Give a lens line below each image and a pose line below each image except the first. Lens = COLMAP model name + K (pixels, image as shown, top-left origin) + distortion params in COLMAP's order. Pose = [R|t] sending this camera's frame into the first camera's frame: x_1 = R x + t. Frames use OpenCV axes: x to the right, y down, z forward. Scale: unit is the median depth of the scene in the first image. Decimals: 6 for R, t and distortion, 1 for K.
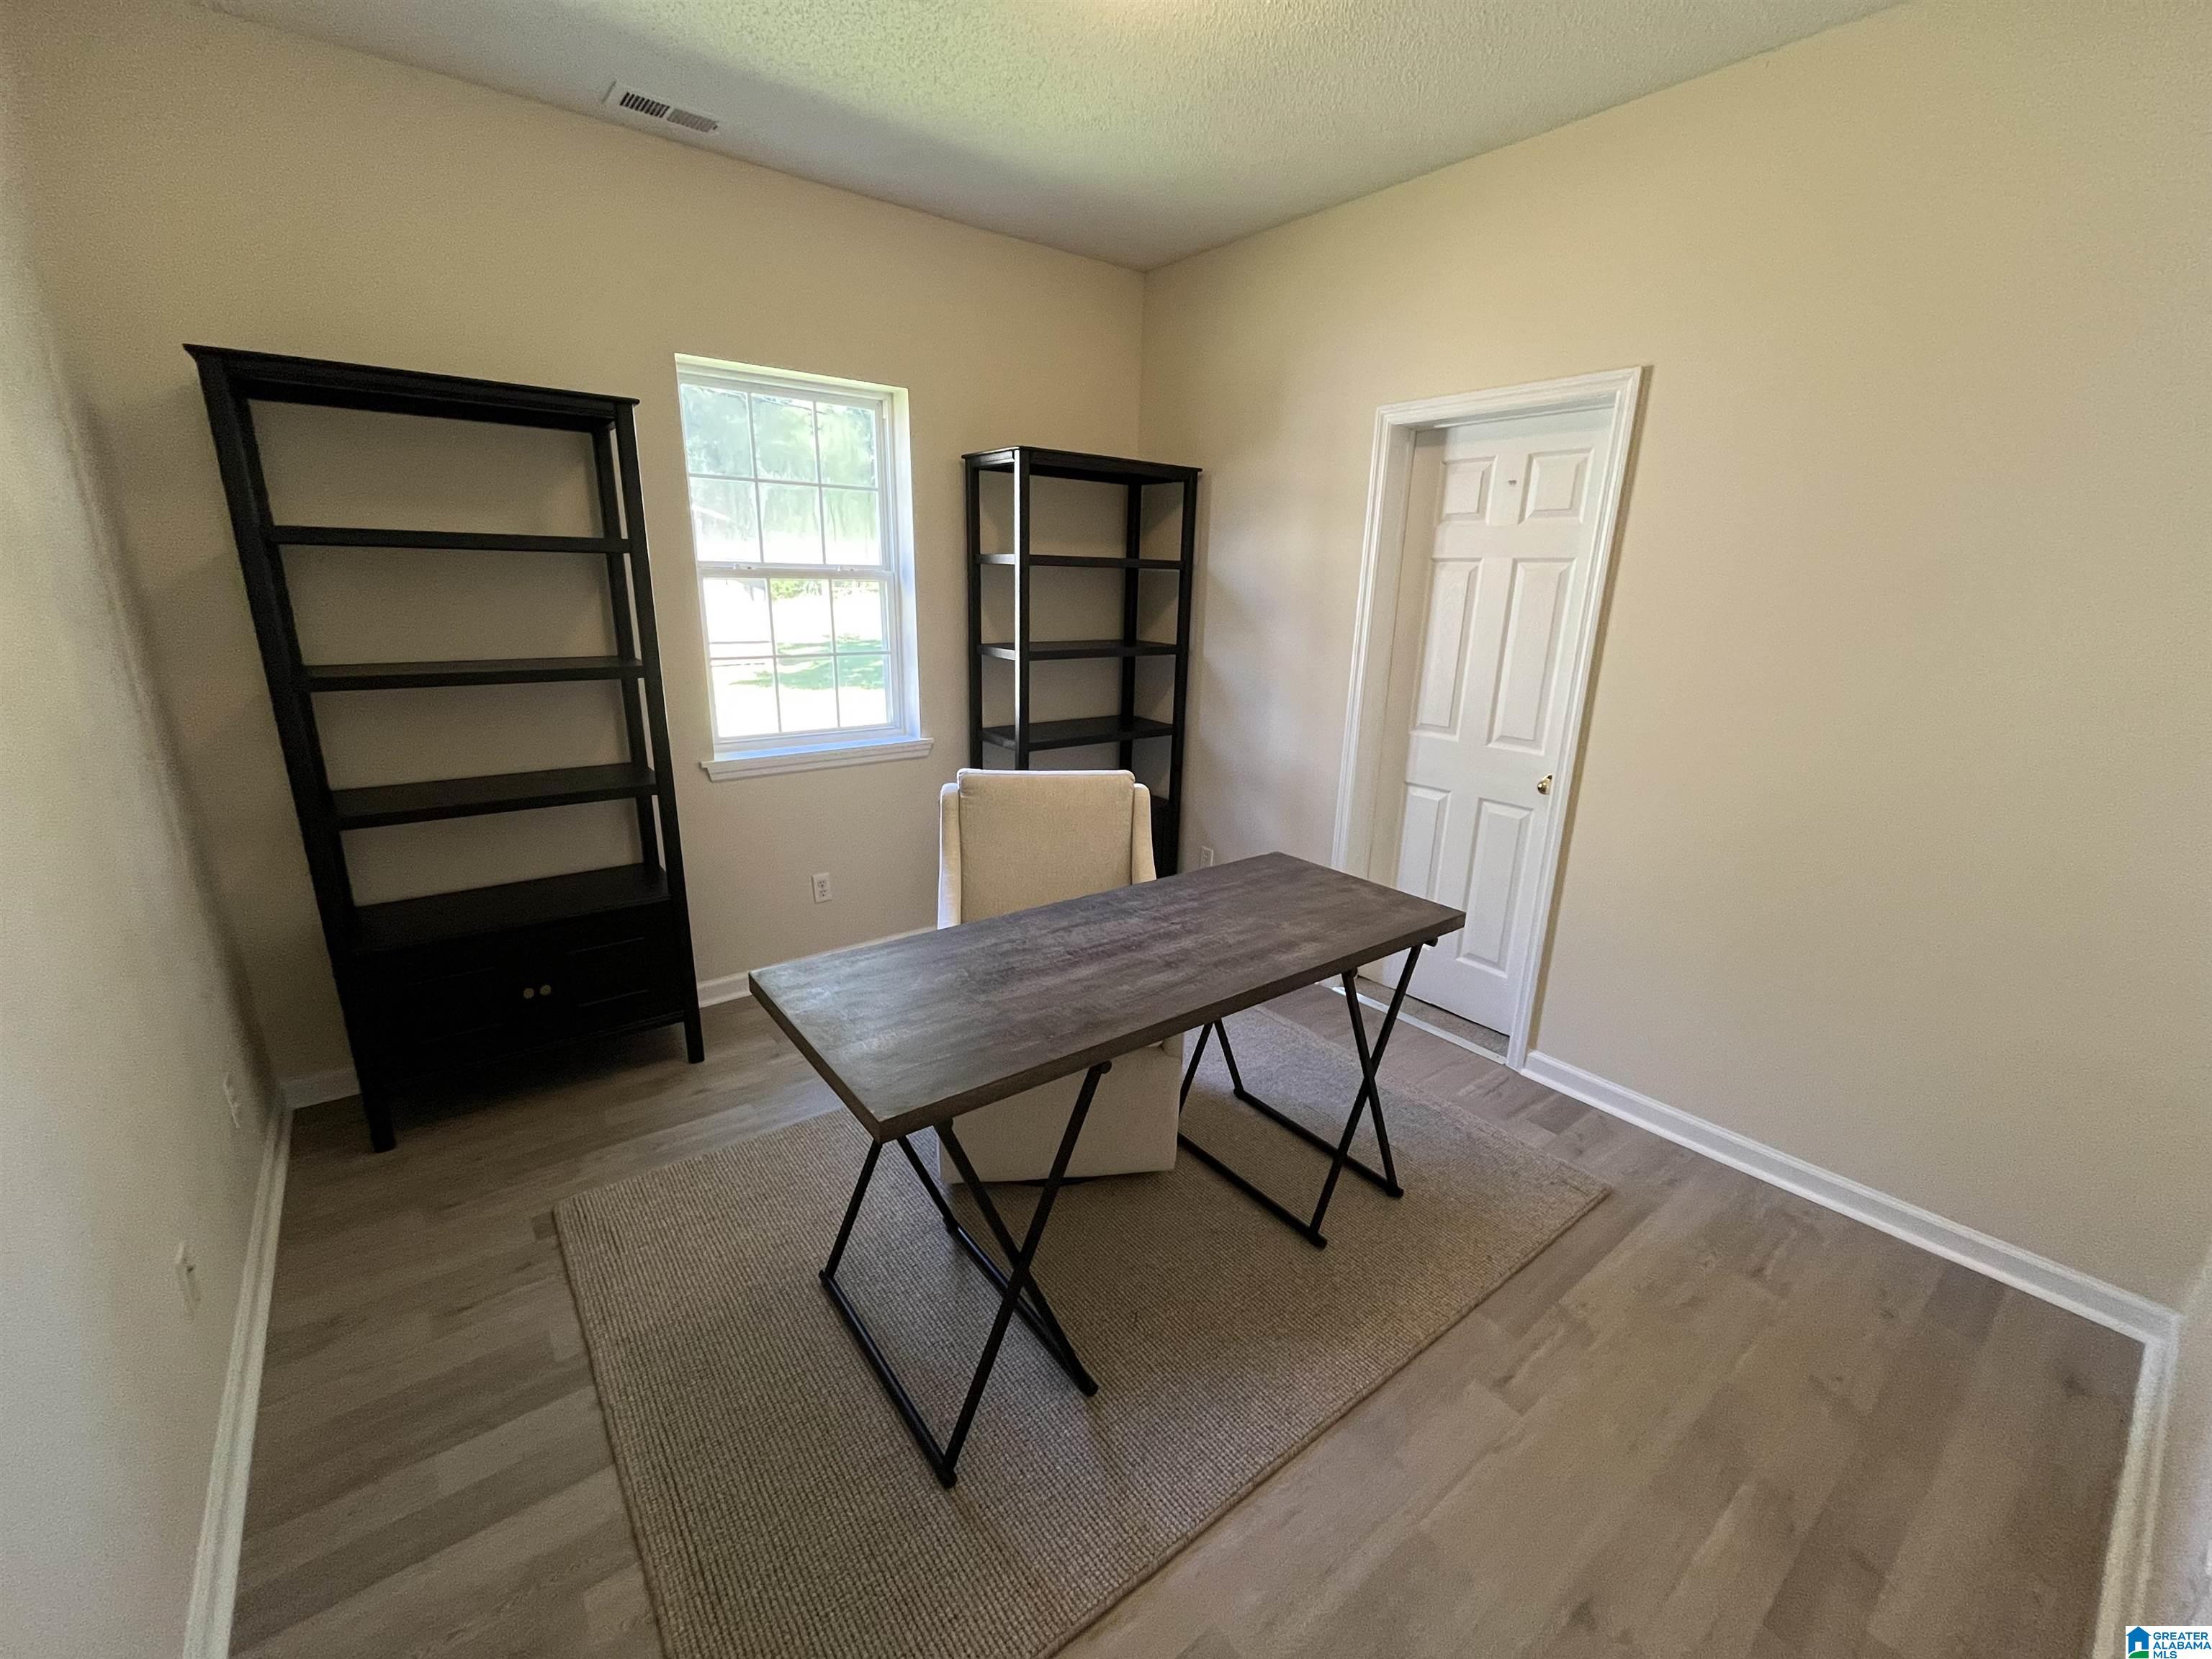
lens RADIAL K [[892.9, 0, 1099.3], [0, 892.9, 834.0], [0, 0, 1]] dist [-0.002068, -0.000039]
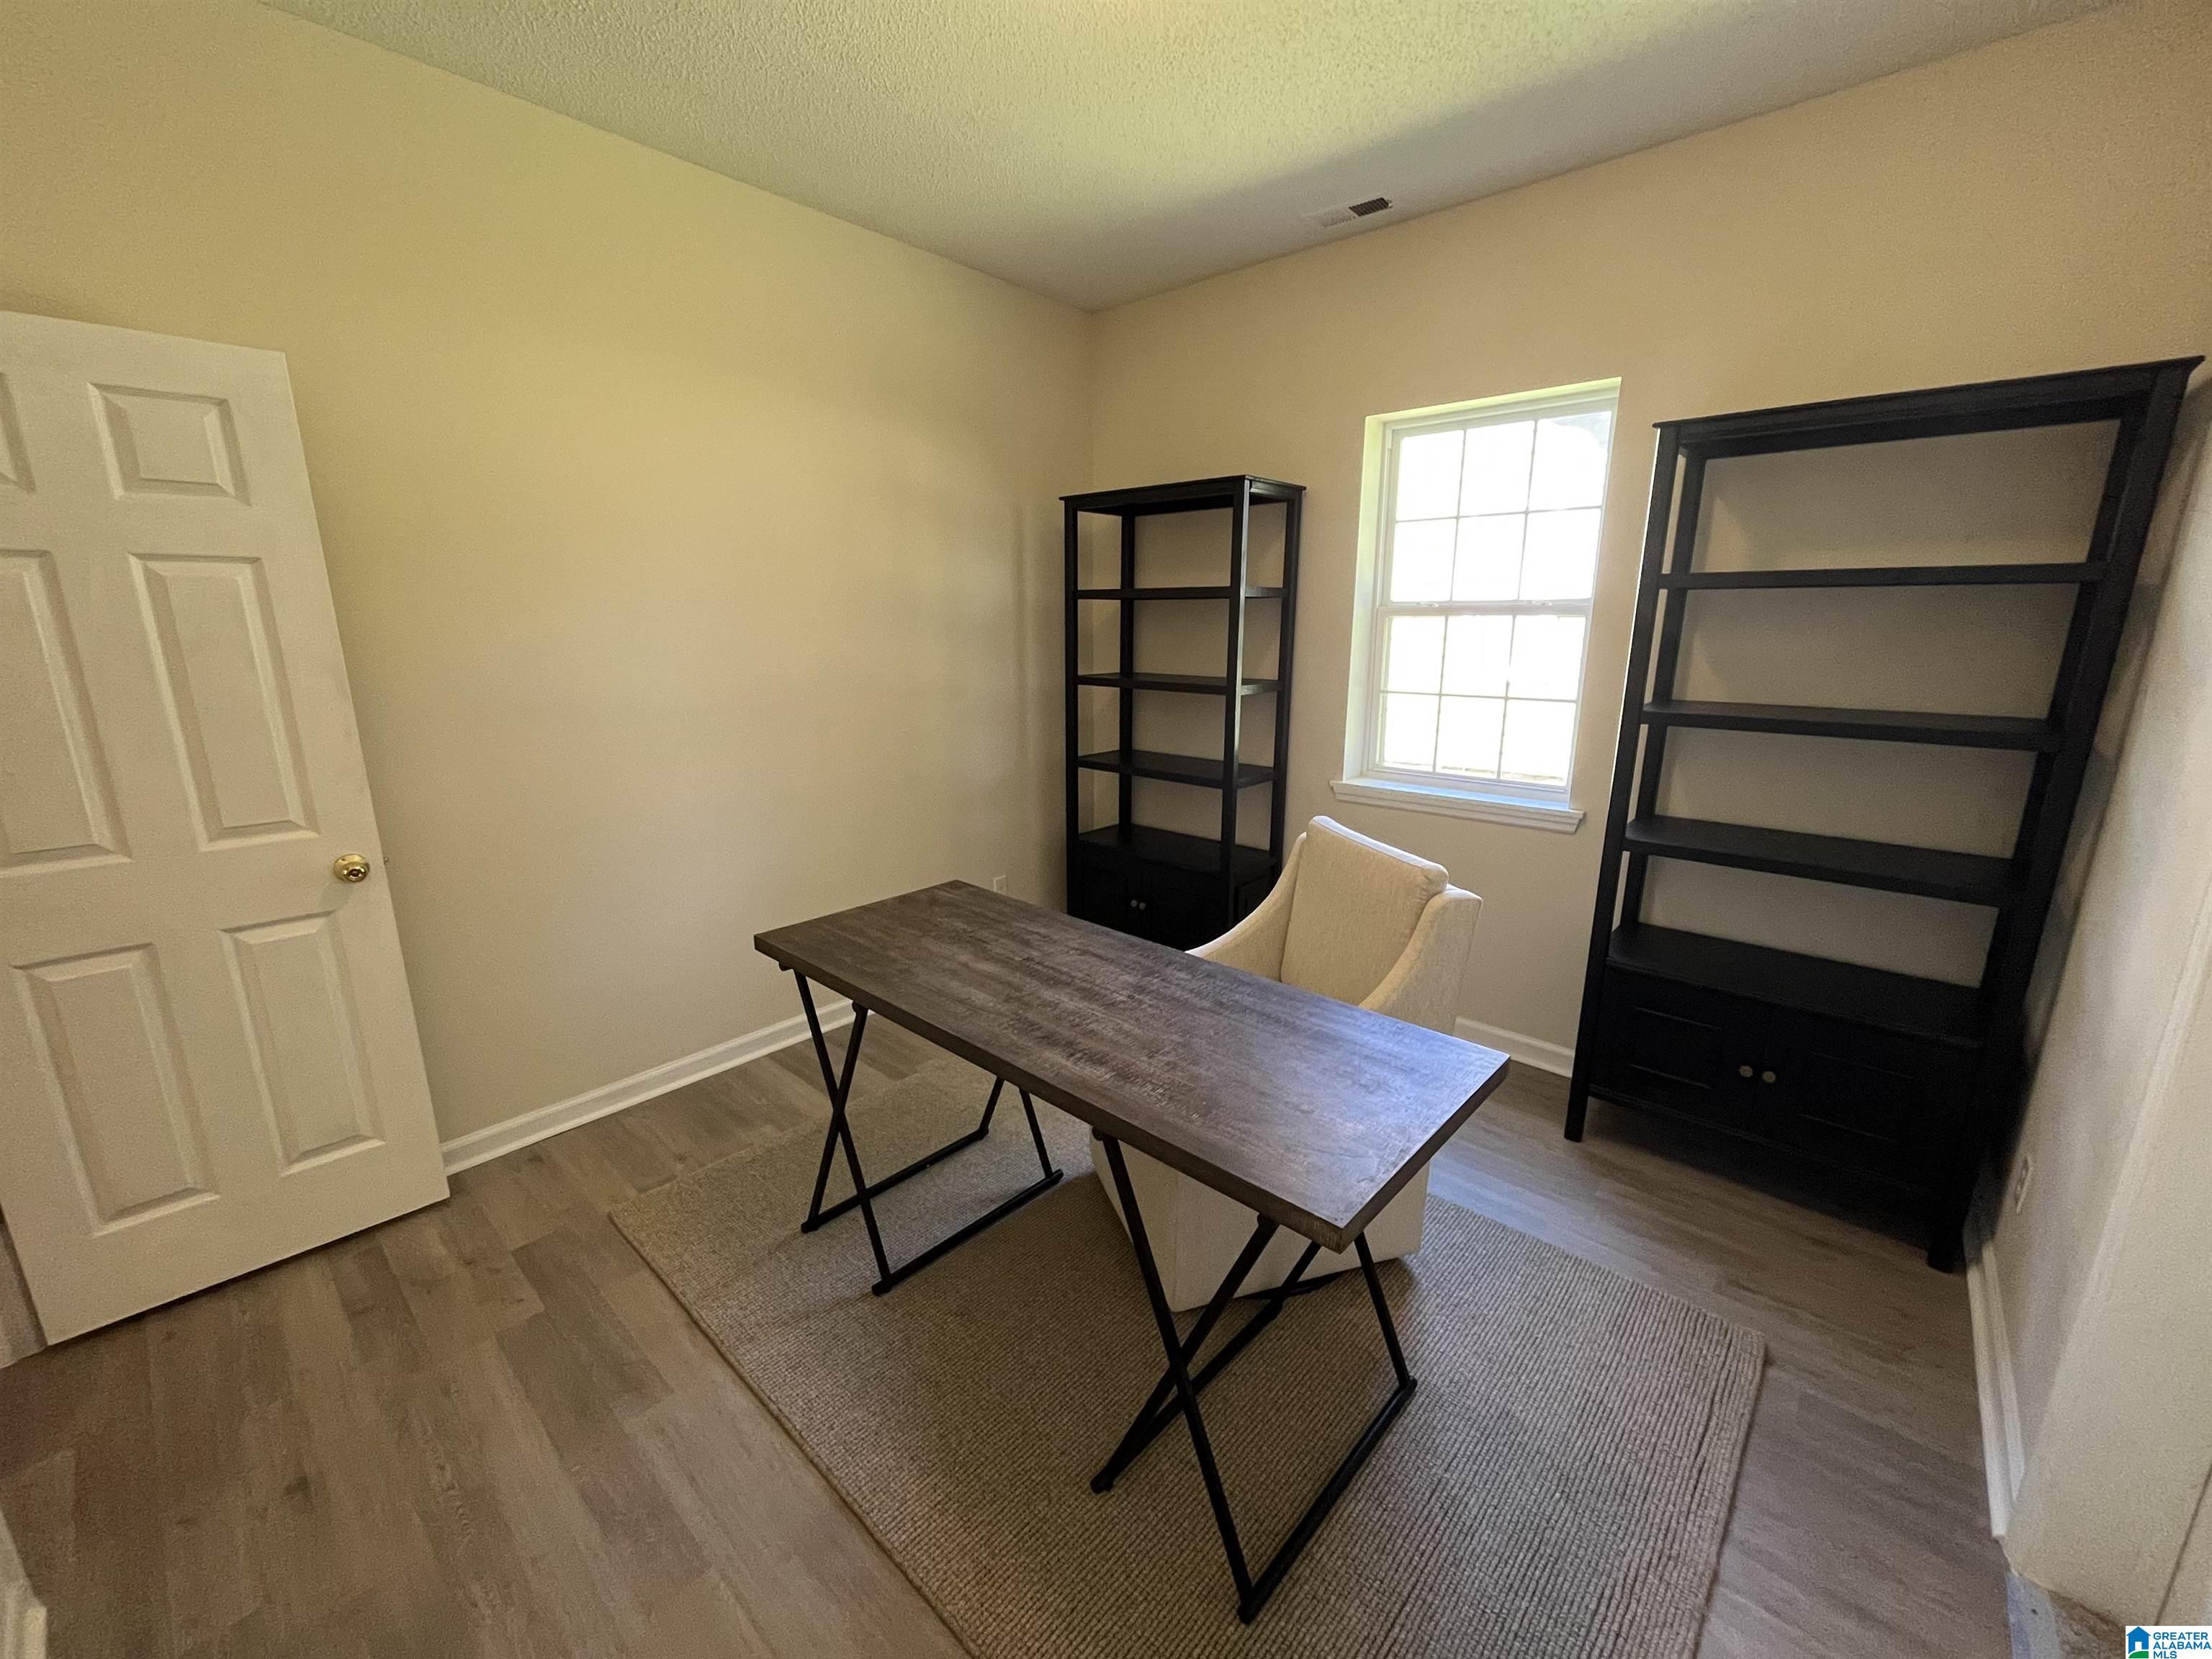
lens RADIAL K [[892.9, 0, 1099.3], [0, 892.9, 834.0], [0, 0, 1]] dist [-0.002068, -0.000039]
pose [[0.174005, 0.214707, -0.961053, 0.800728], [-0.265612, 0.950003, 0.164148, -0.168457], [0.948247, 0.226704, 0.222334, 0.674458]]
